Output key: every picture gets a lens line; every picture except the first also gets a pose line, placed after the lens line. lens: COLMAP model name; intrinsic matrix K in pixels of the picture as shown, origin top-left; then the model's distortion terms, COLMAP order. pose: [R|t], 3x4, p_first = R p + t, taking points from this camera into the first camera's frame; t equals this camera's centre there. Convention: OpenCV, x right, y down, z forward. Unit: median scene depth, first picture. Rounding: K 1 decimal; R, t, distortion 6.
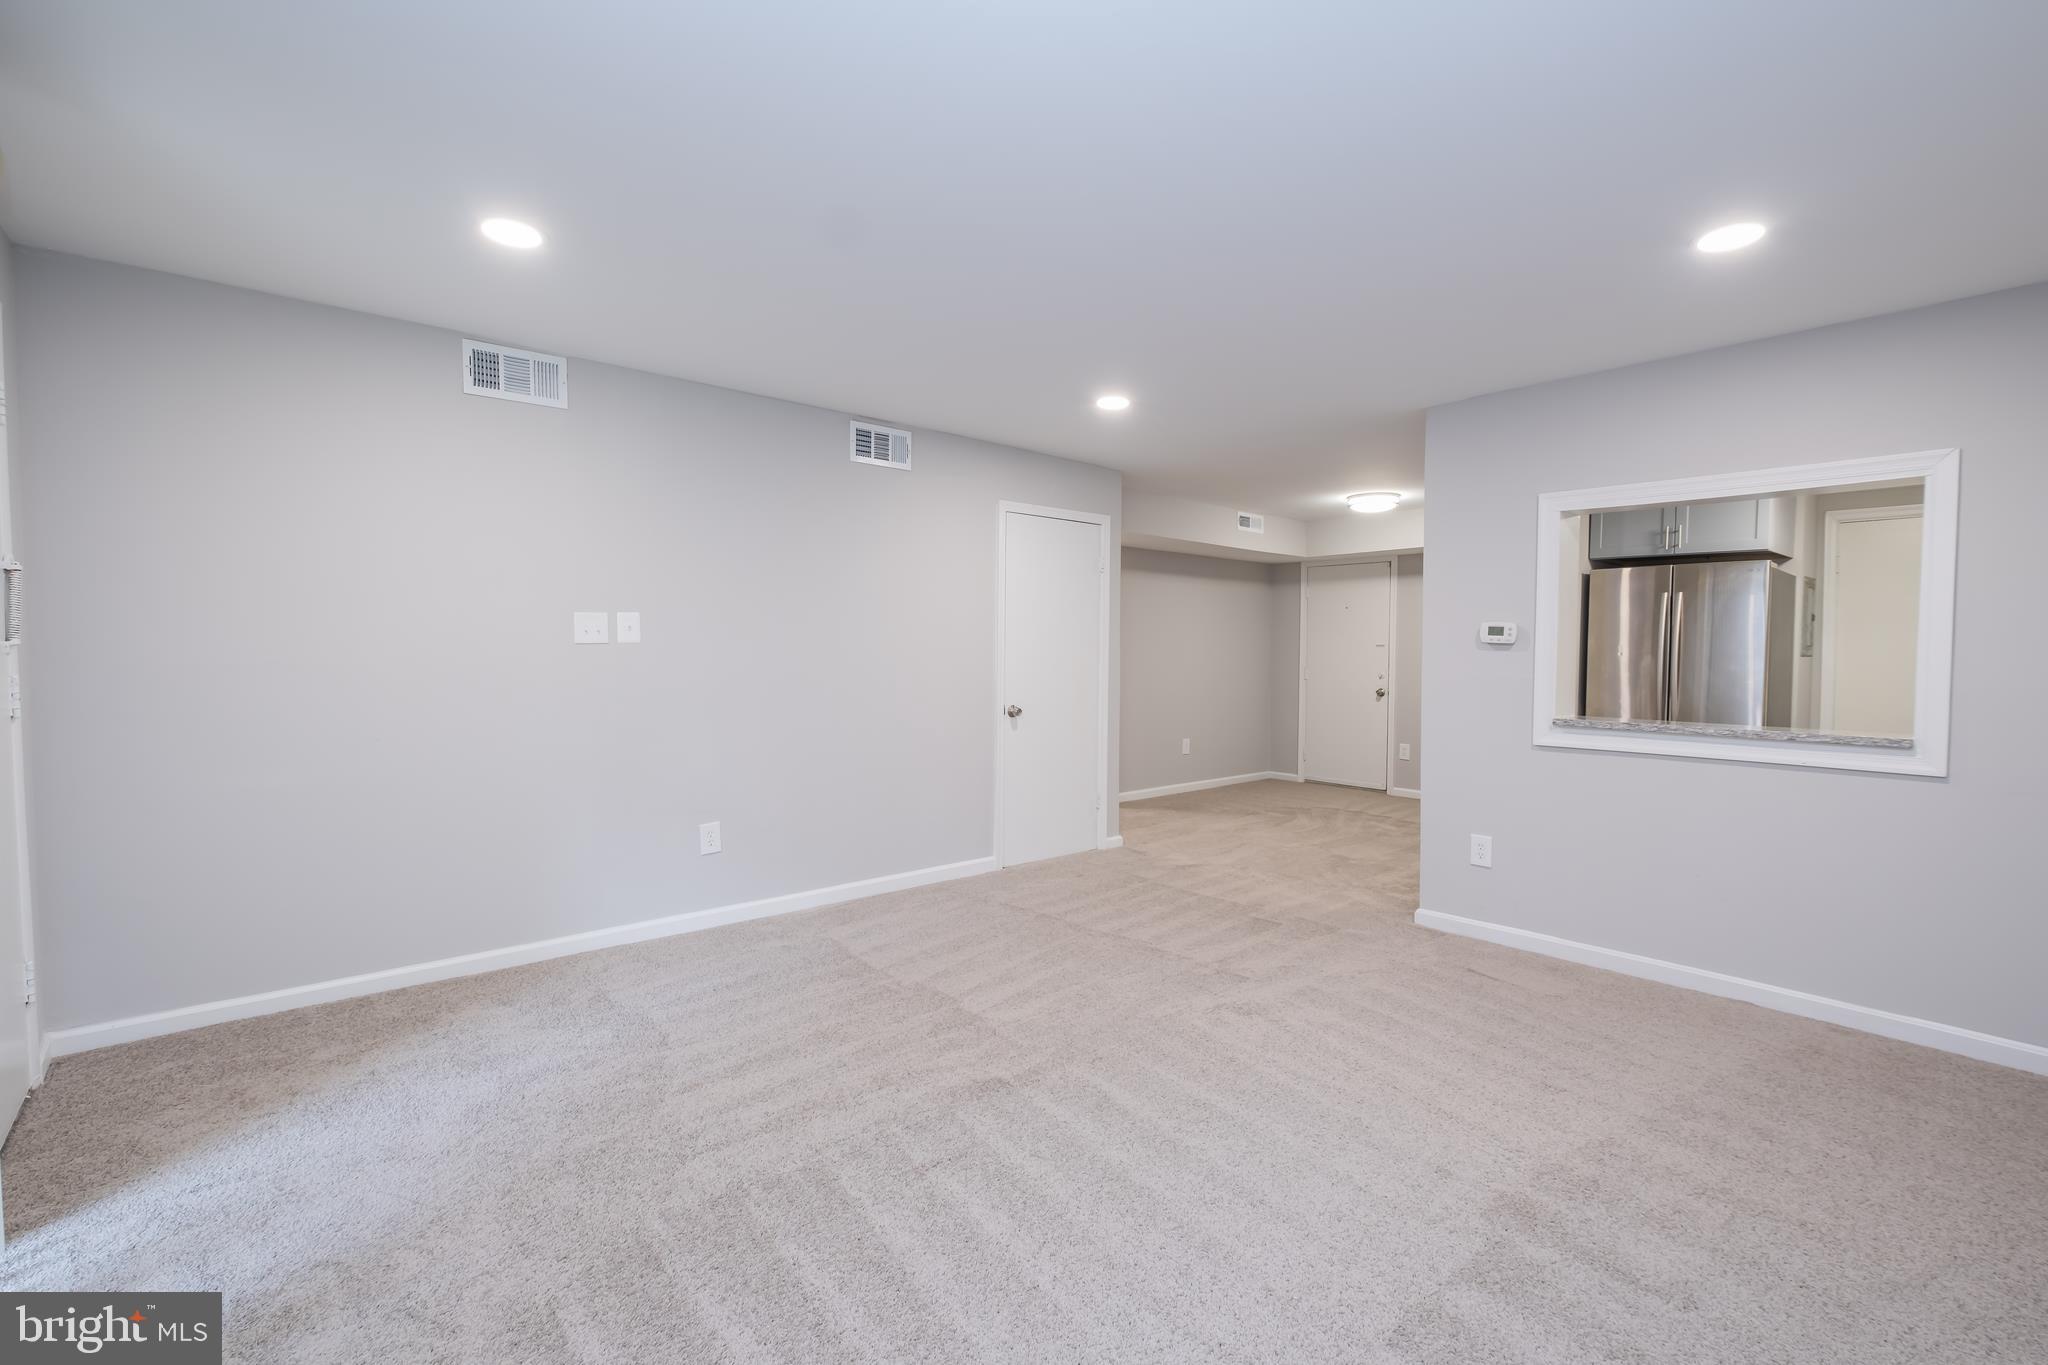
lens RADIAL K [[889.0, 0, 1024.0], [0, 889.0, 682.5], [0, 0, 1]] dist [-0.000471, -0.000274]
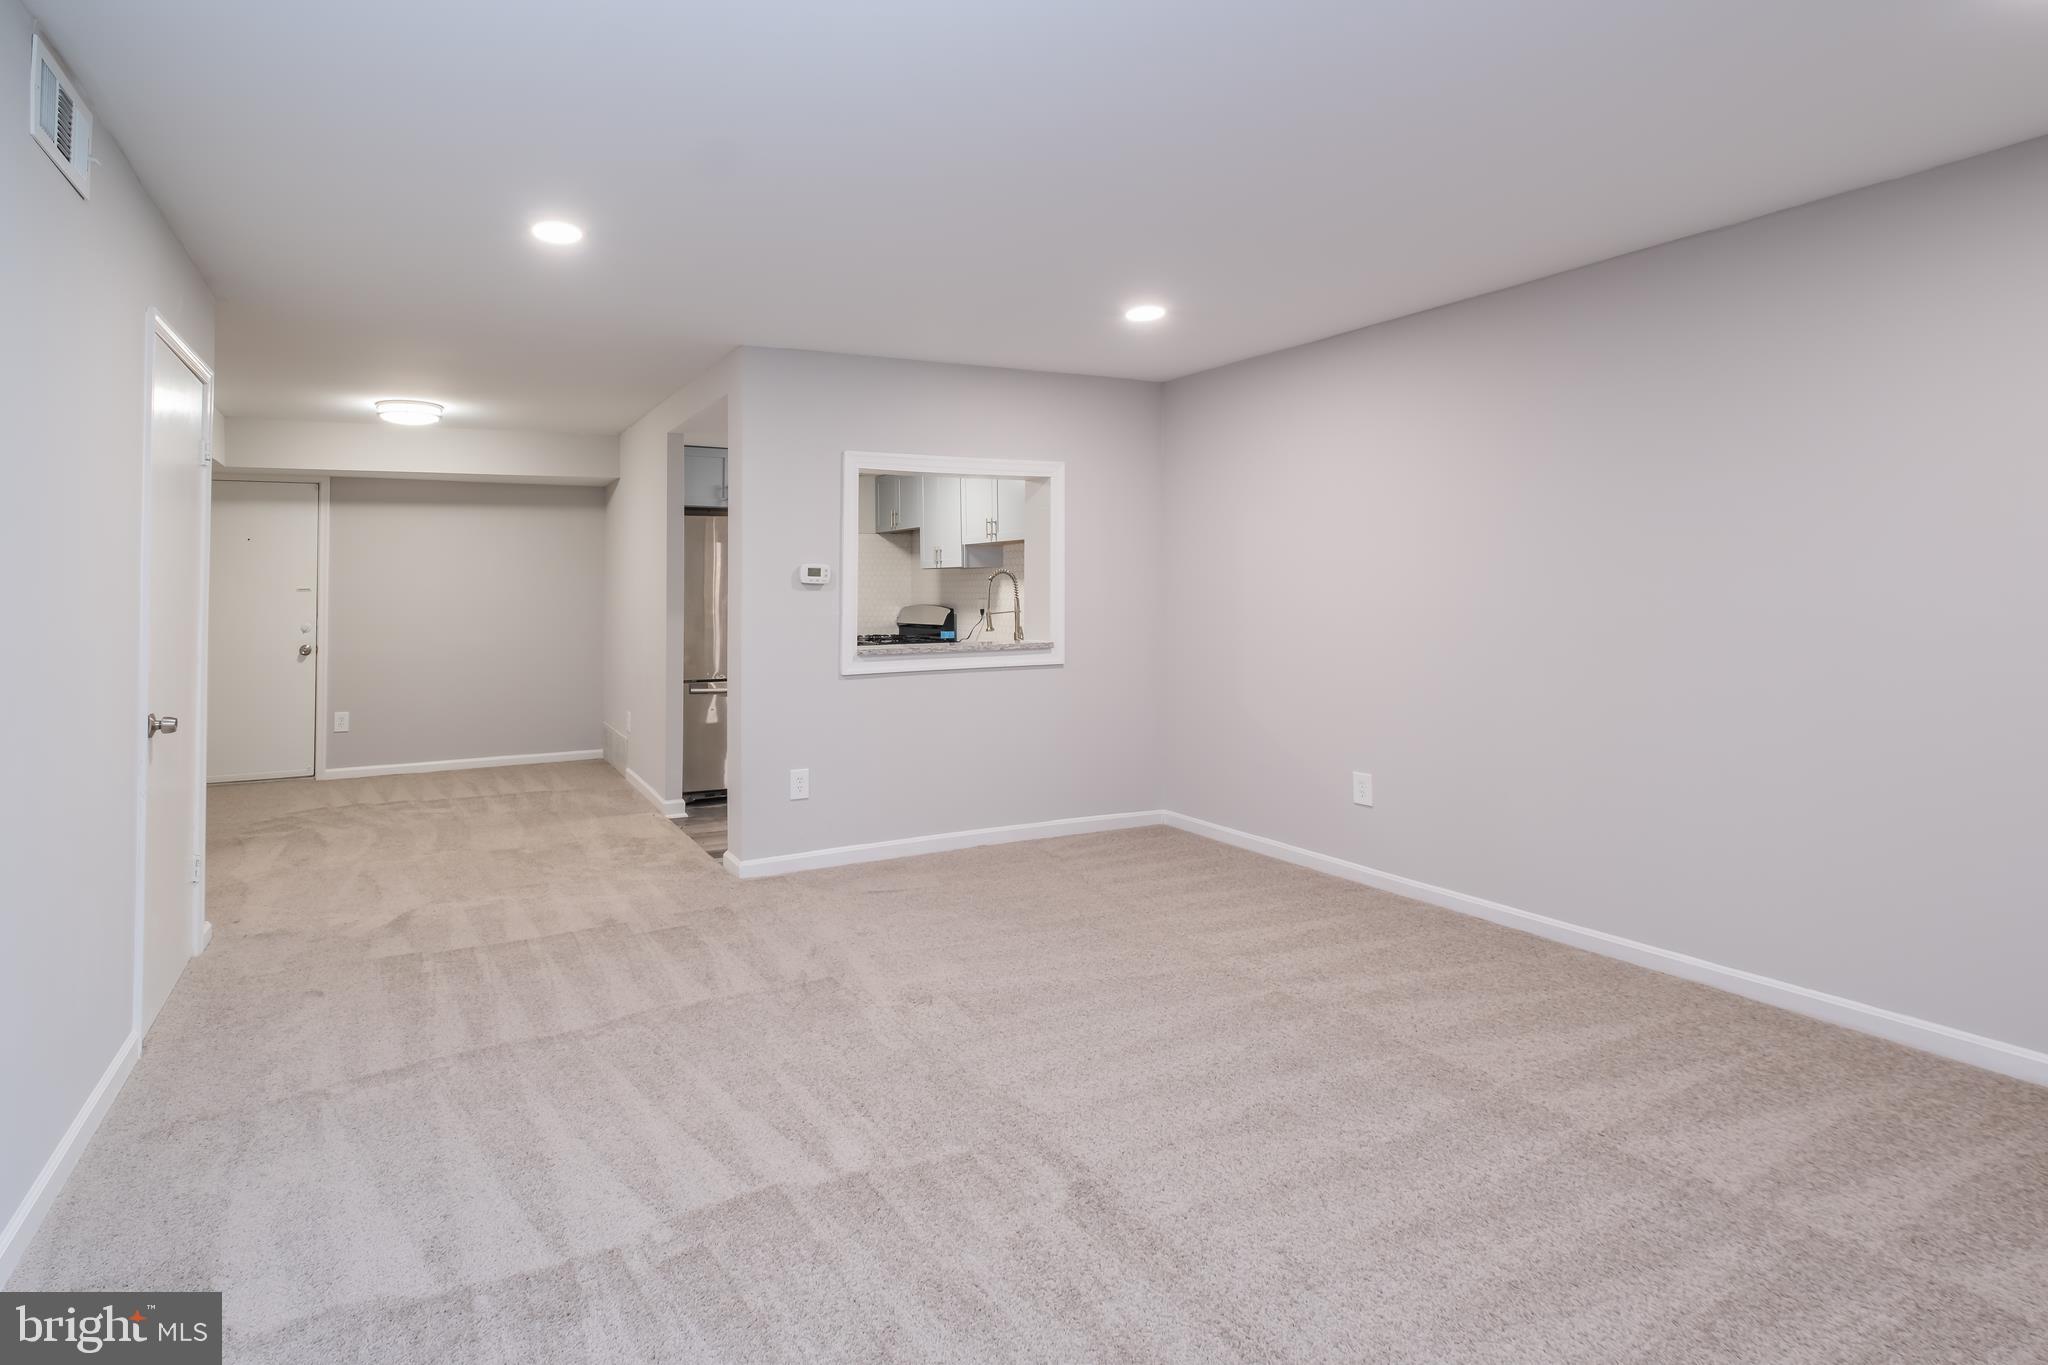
lens RADIAL K [[891.4, 0, 1023.7], [0, 891.4, 580.3], [0, 0, 1]] dist [-0.000465, -0.000117]
pose [[0.300757, -0.002168, 0.953698, -0.421585], [0.049641, 0.998677, -0.013385, -0.022205], [-0.952408, 0.051368, 0.300467, 0.458749]]
